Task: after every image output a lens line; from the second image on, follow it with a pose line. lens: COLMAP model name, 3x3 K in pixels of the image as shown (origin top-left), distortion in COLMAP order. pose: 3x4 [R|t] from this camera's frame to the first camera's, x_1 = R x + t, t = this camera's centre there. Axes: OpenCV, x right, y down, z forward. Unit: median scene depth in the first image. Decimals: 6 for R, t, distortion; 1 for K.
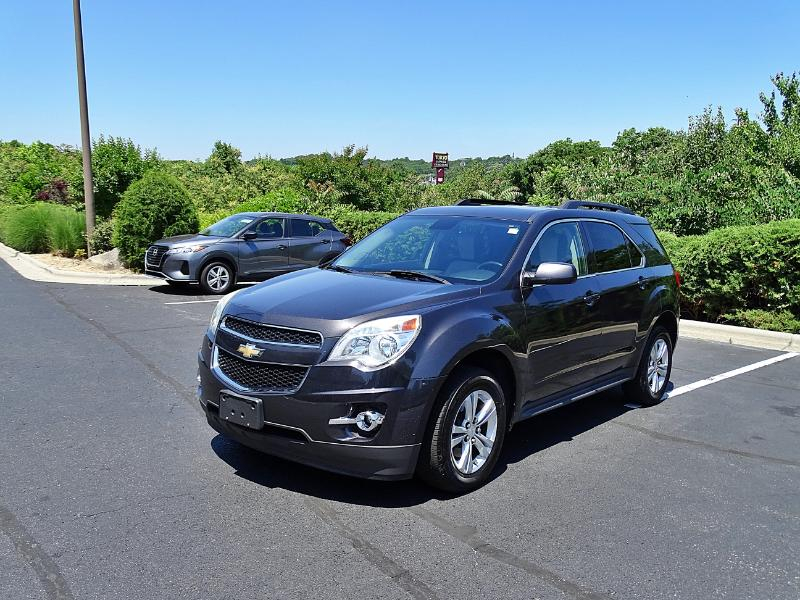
lens RADIAL K [[751.6, 0, 404.2], [0, 751.6, 304.2], [0, 0, 1]] dist [0.025792, 0.000000]
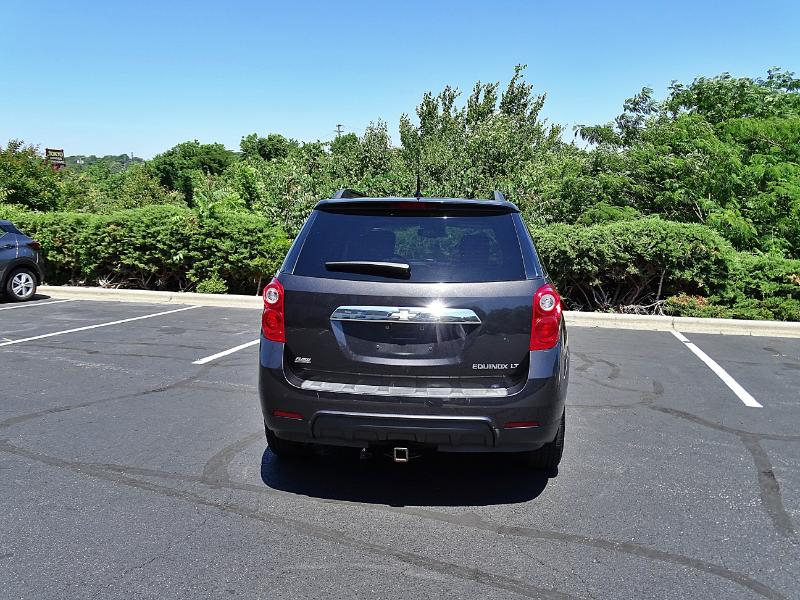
lens RADIAL K [[695.1, 0, 411.5], [0, 695.1, 295.4], [0, 0, 1]] dist [0.026522, -0.016004]
pose [[0.857478, -0.072899, 0.509331, -0.159118], [0.072772, 0.997144, 0.020205, -0.011245], [-0.509349, 0.019740, 0.860334, 0.072084]]
